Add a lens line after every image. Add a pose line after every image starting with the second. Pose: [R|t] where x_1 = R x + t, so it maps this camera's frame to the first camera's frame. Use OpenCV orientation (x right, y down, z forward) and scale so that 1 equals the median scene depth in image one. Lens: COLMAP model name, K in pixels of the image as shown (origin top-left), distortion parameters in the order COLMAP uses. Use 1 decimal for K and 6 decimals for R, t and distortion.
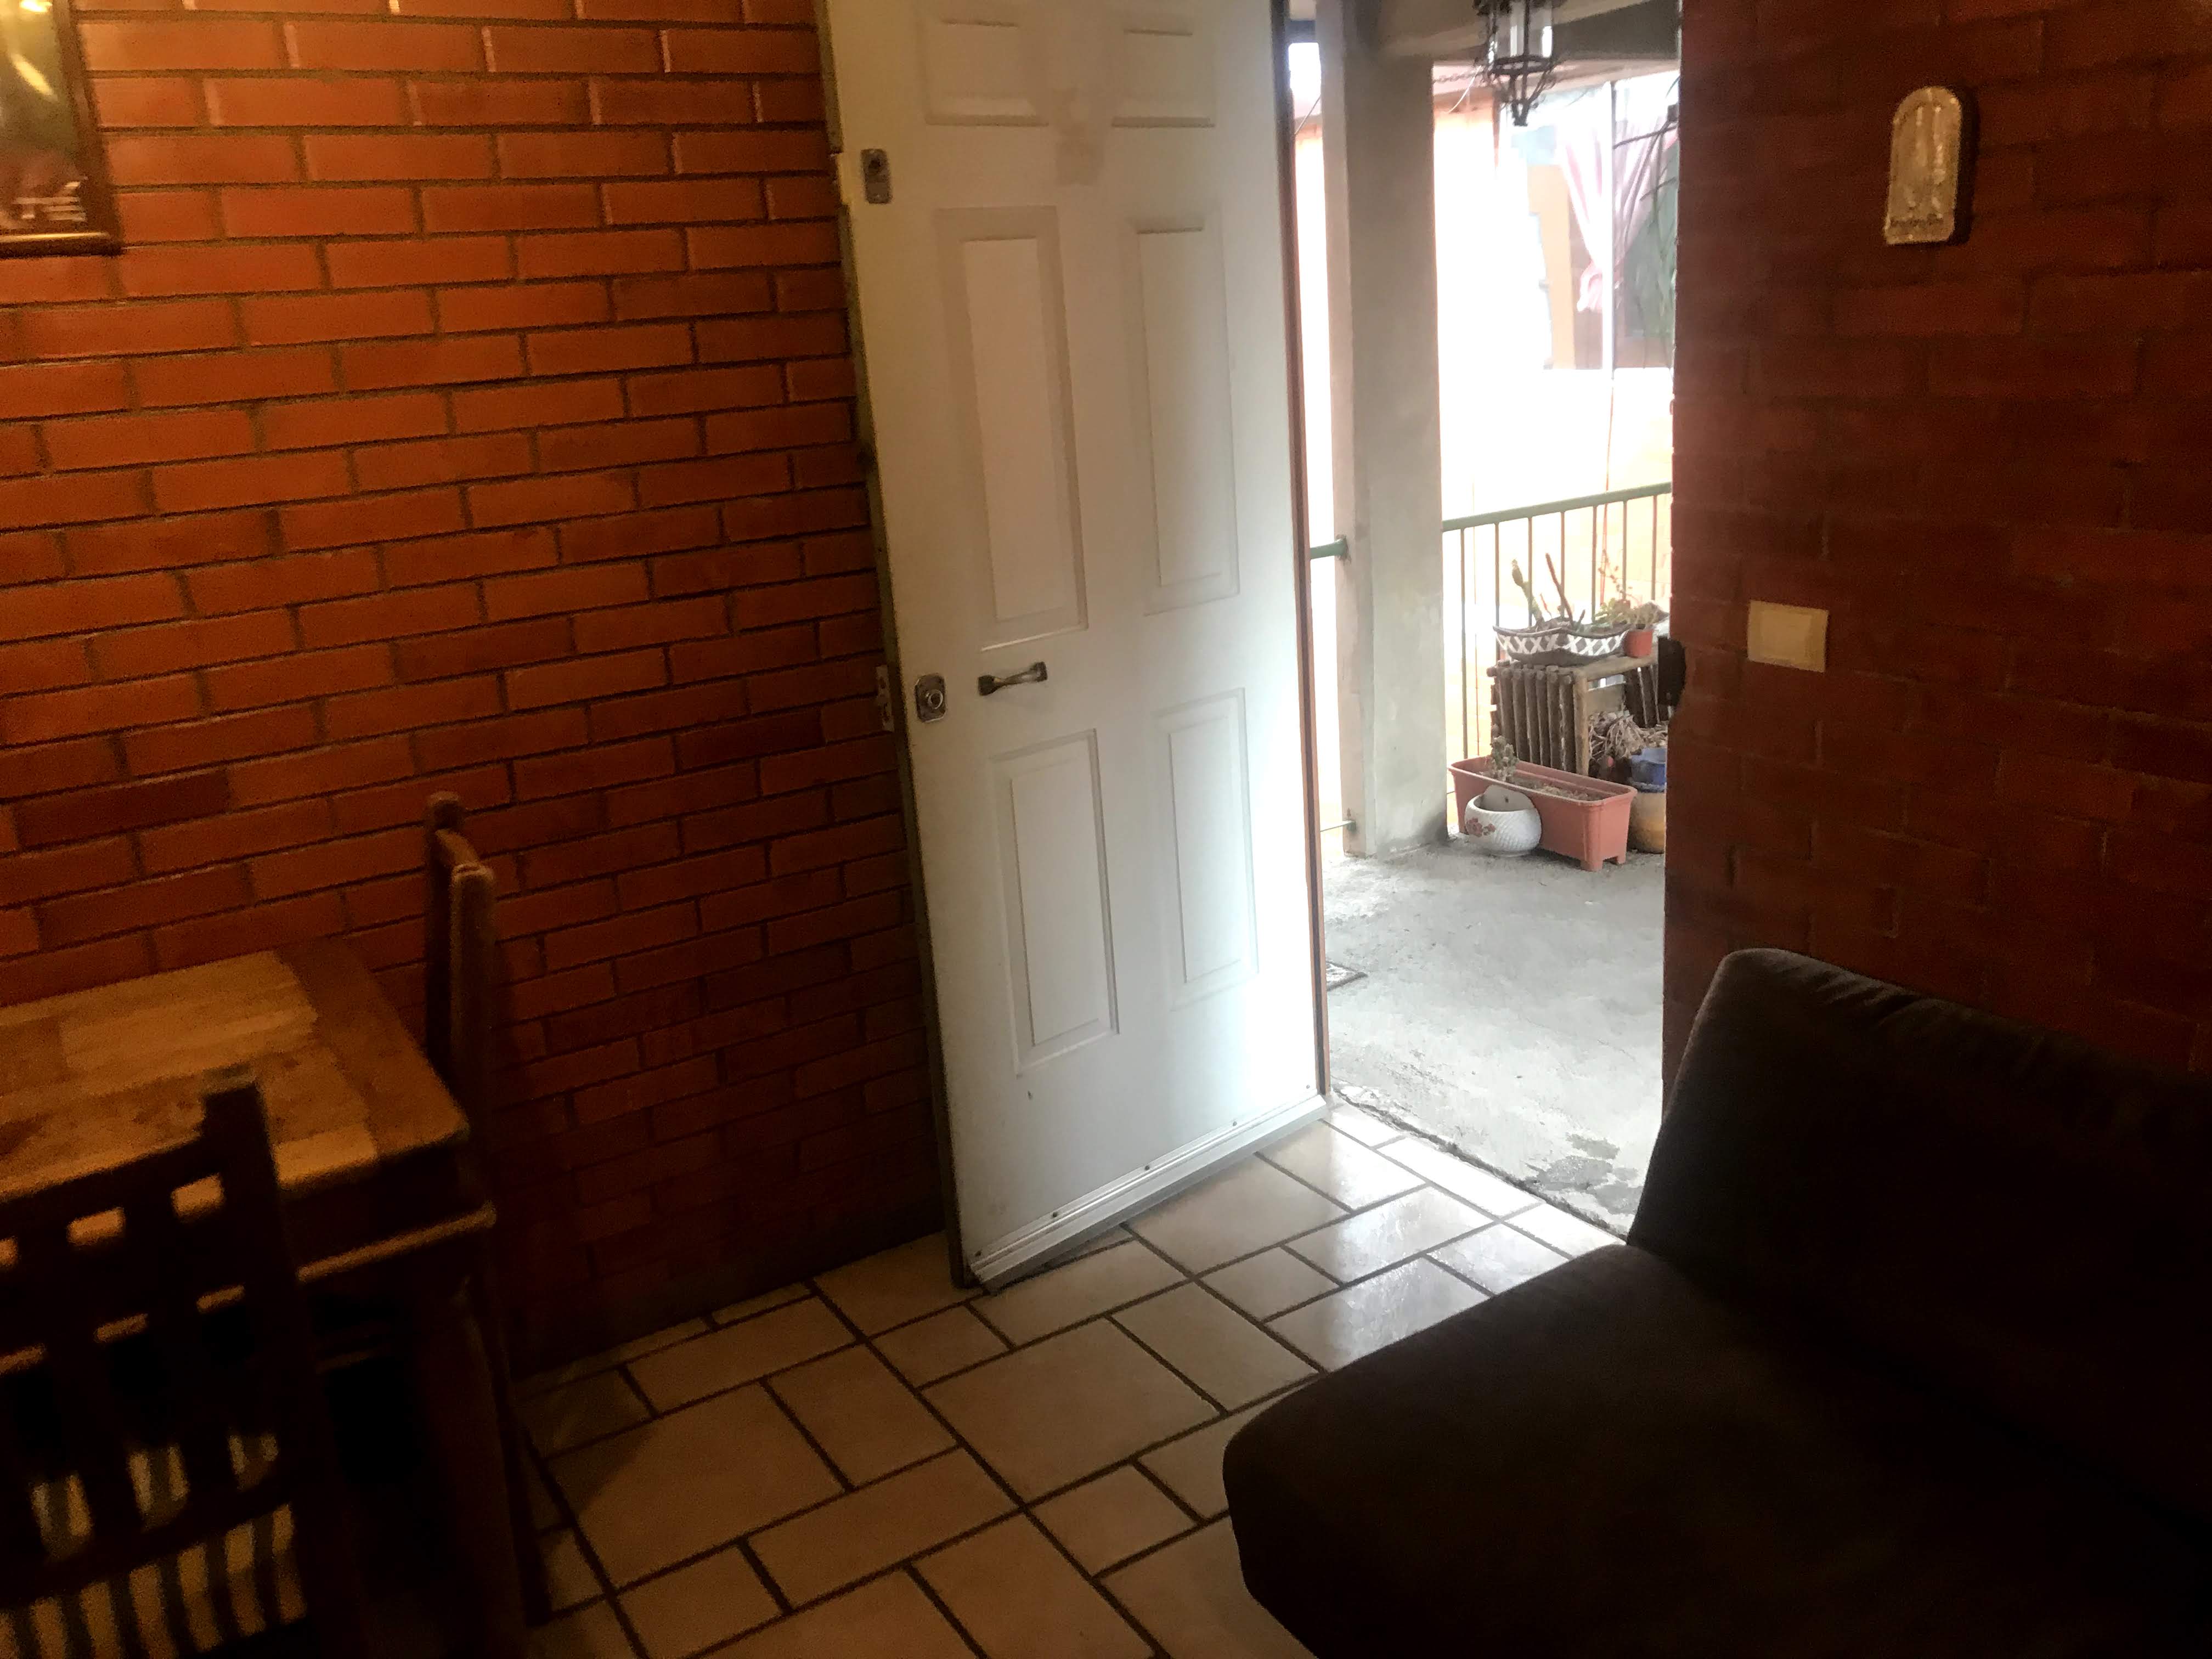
lens RADIAL K [[1817.9, 0, 1118.5], [0, 1817.9, 827.7], [0, 0, 1]] dist [0.010331, -0.002868]
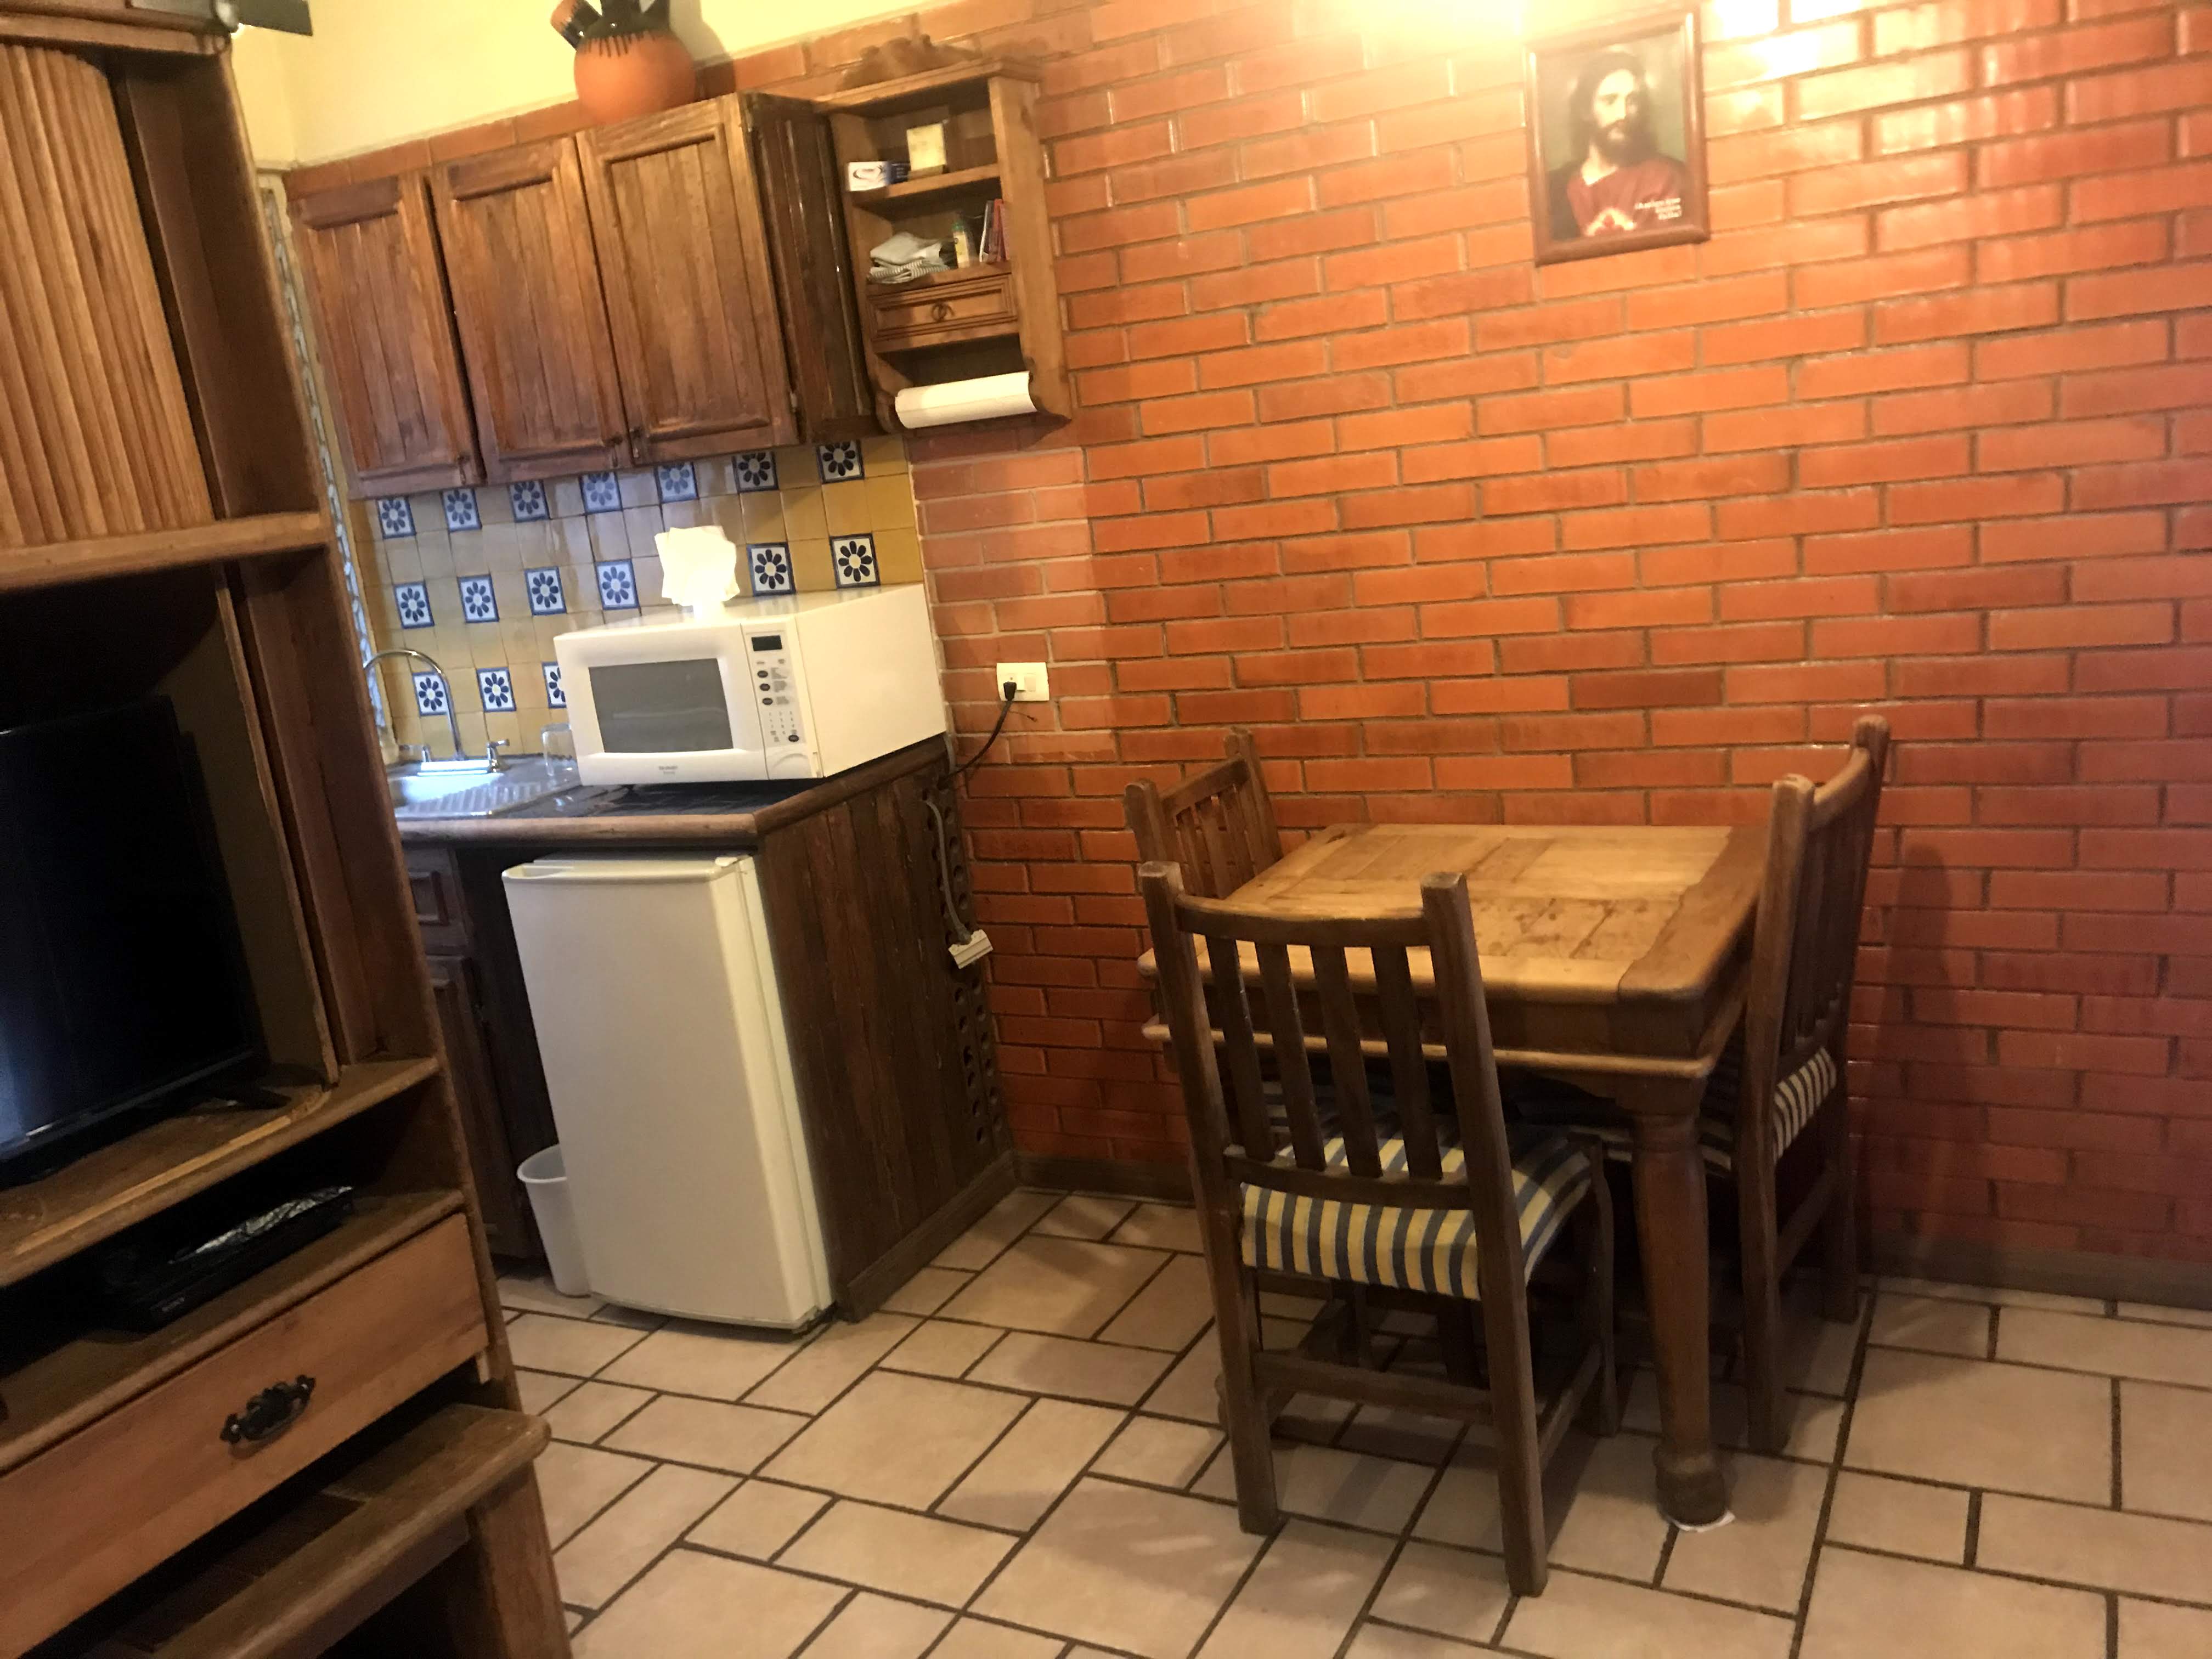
lens RADIAL K [[1817.9, 0, 1107.1], [0, 1817.9, 826.1], [0, 0, 1]] dist [0.010331, -0.002868]
pose [[0.505754, 0.196664, -0.839962, 0.327067], [-0.156628, 0.978419, 0.134773, -0.029222], [0.848340, 0.063400, 0.525643, 0.037836]]
